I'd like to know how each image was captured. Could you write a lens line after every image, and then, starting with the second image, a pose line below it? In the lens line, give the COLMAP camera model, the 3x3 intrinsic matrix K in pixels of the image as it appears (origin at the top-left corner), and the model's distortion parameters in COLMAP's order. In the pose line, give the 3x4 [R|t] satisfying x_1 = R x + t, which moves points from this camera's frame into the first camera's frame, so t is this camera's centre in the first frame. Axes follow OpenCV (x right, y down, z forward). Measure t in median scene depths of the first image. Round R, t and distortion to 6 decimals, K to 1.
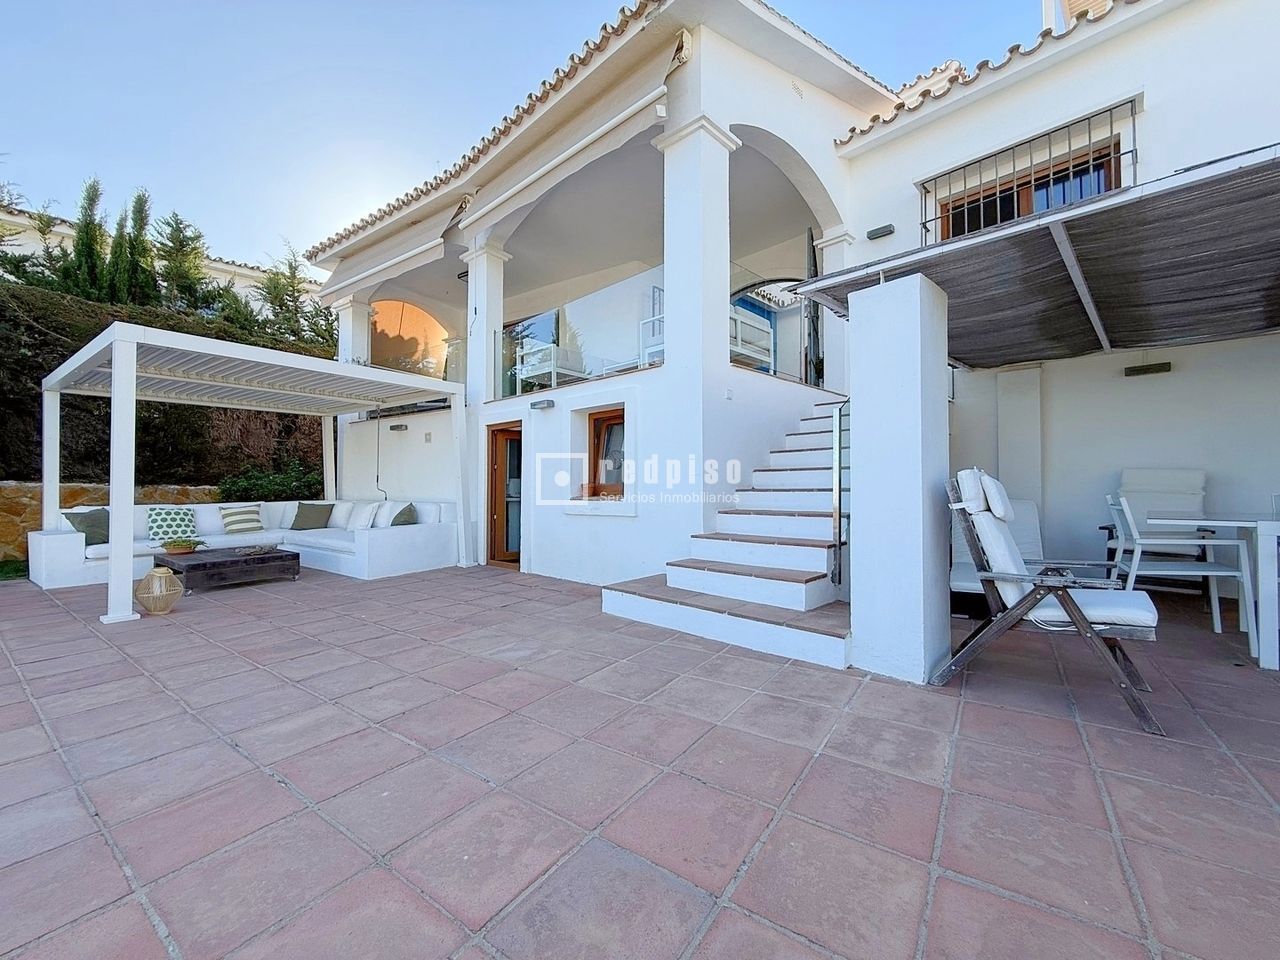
lens RADIAL K [[509.0, 0, 633.3], [0, 509.0, 479.0], [0, 0, 1]] dist [0.002127, -0.000242]
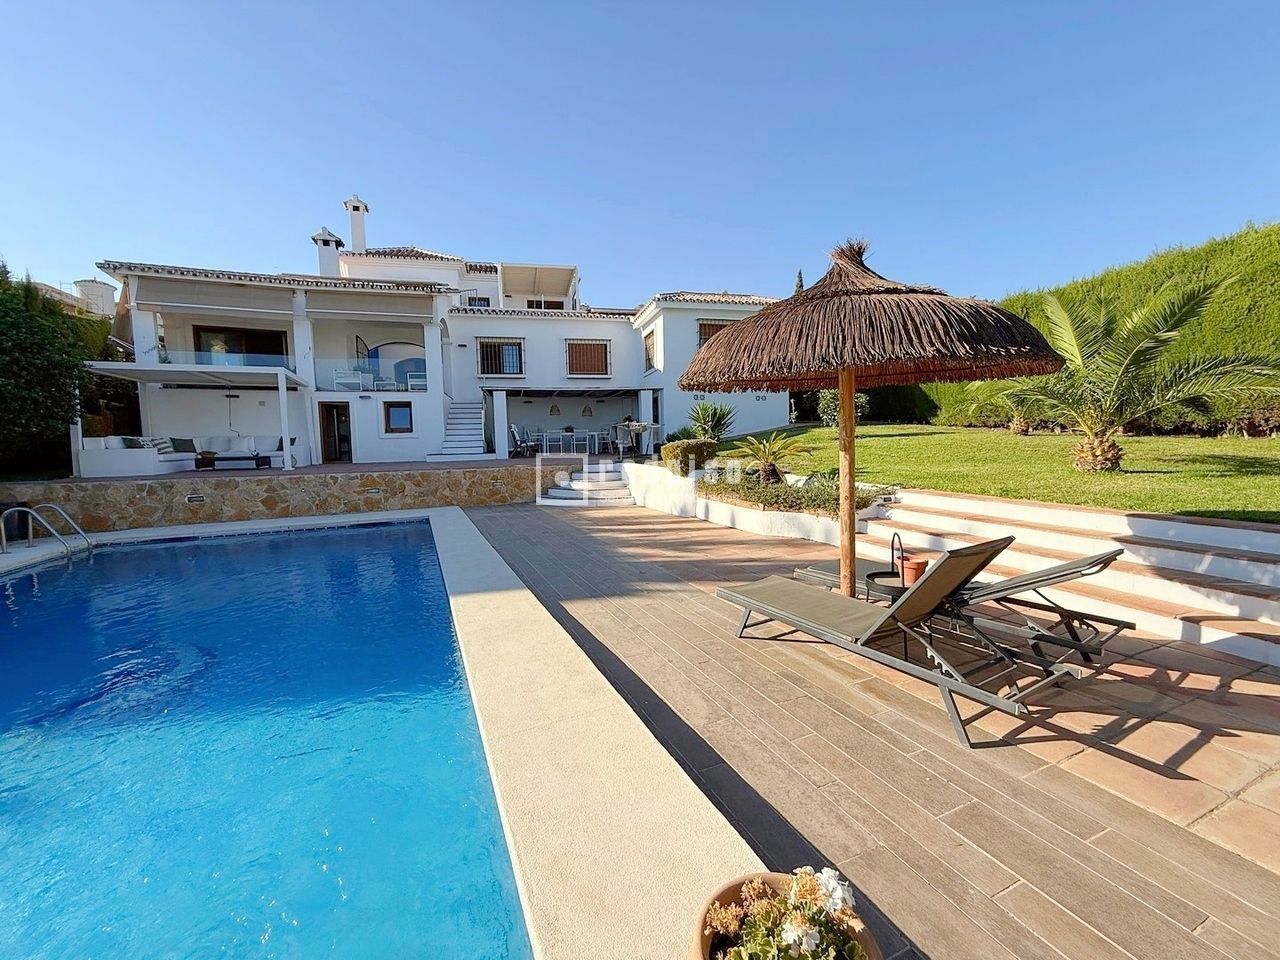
lens RADIAL K [[509.0, 0, 633.3], [0, 509.0, 479.0], [0, 0, 1]] dist [0.002127, -0.000242]
pose [[0.520736, -0.062986, 0.851391, -3.408720], [0.008217, 0.997598, 0.068777, 0.206237], [-0.853678, -0.028819, 0.520003, -3.069081]]
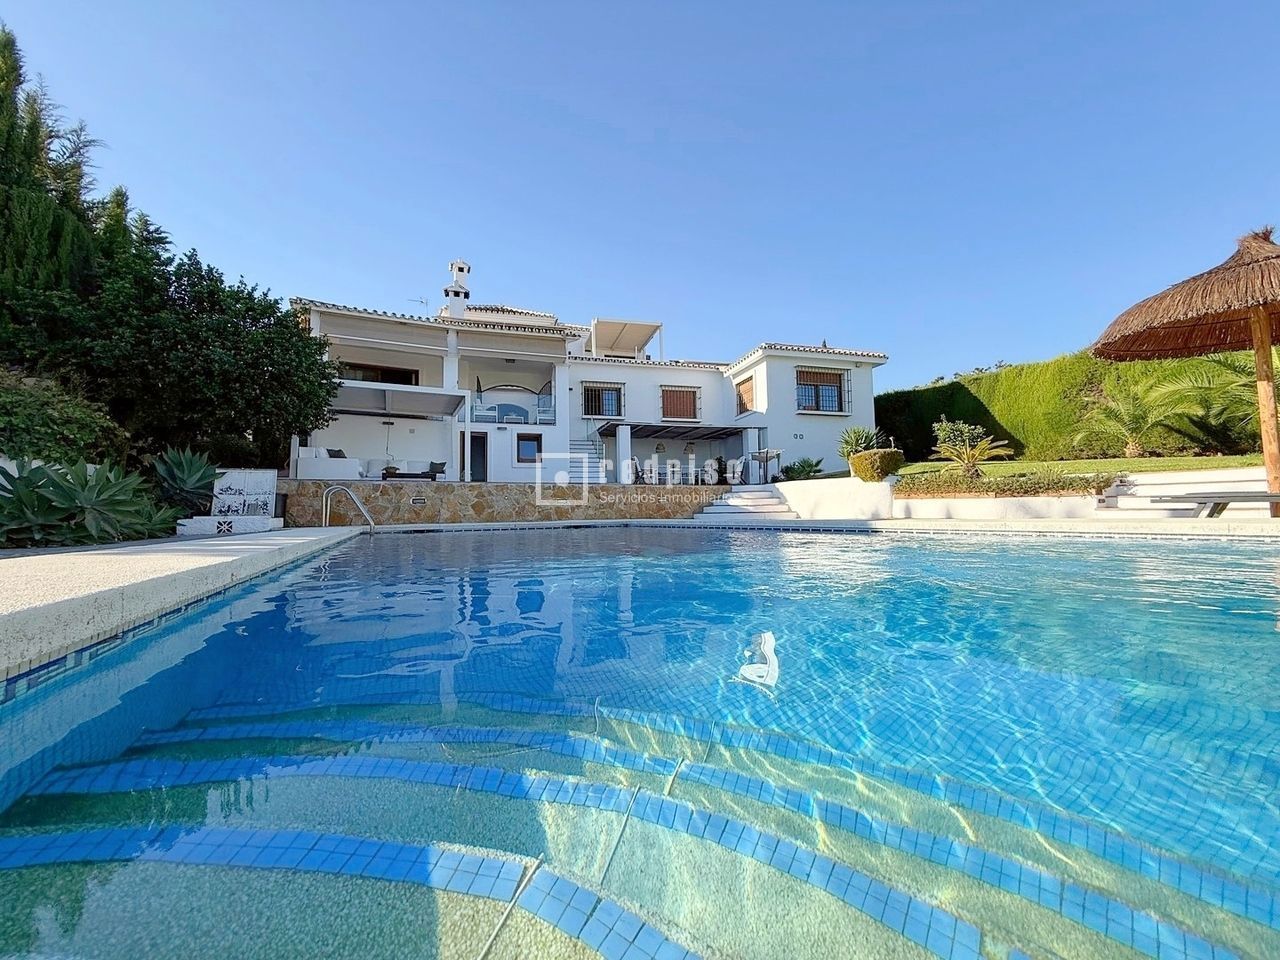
lens RADIAL K [[509.0, 0, 633.3], [0, 509.0, 479.0], [0, 0, 1]] dist [0.002127, -0.000242]
pose [[0.490999, 0.059037, 0.869158, -4.436176], [-0.000012, 0.997702, -0.067761, 0.632997], [-0.871160, 0.033260, 0.489871, -1.938076]]
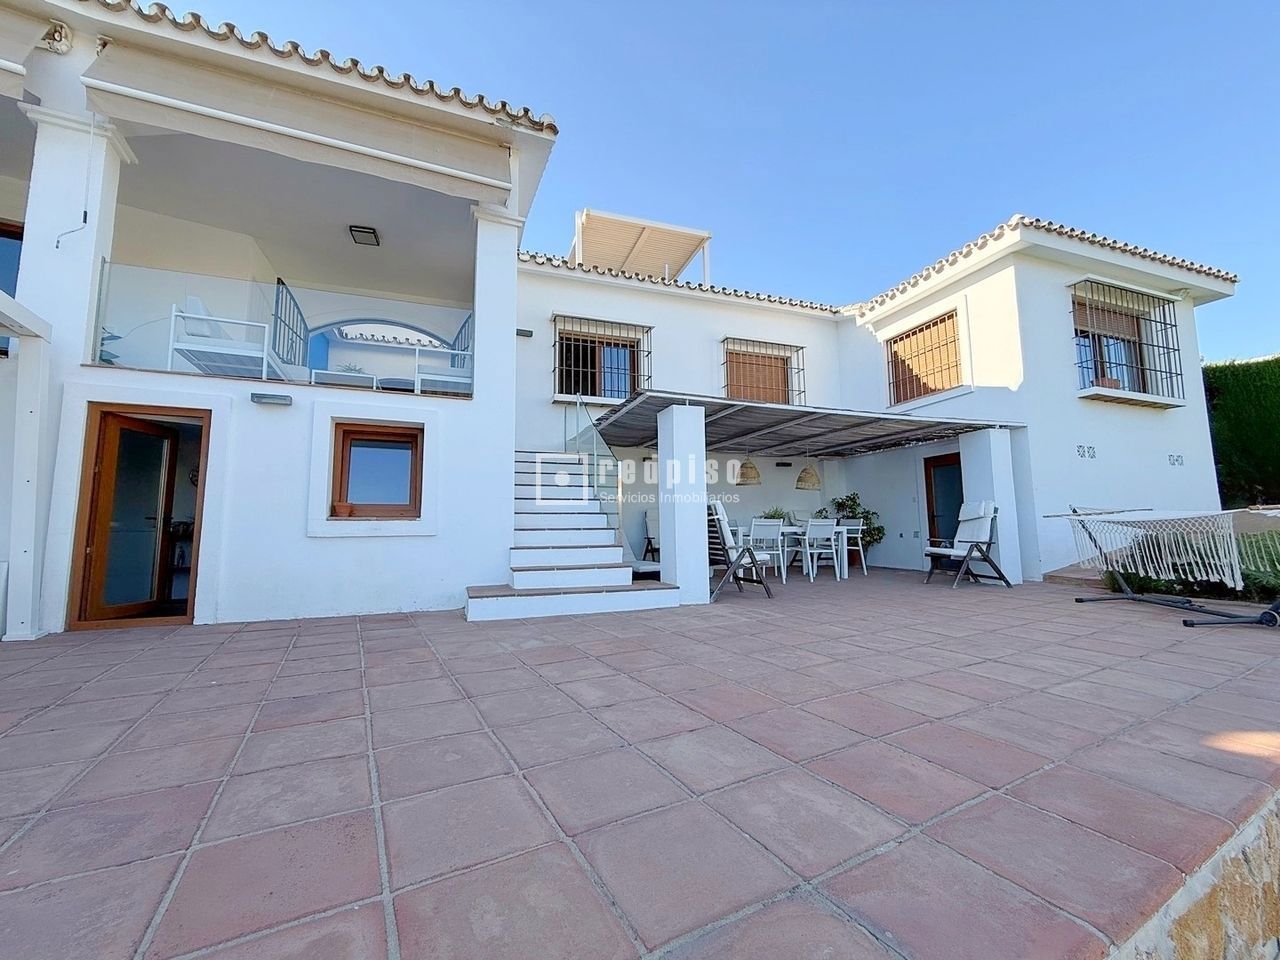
lens RADIAL K [[509.0, 0, 633.3], [0, 509.0, 479.0], [0, 0, 1]] dist [0.002127, -0.000242]
pose [[0.430016, 0.096752, 0.897622, -1.268405], [-0.012717, 0.994792, -0.101134, 0.098458], [-0.902732, 0.032074, 0.429006, 0.323186]]
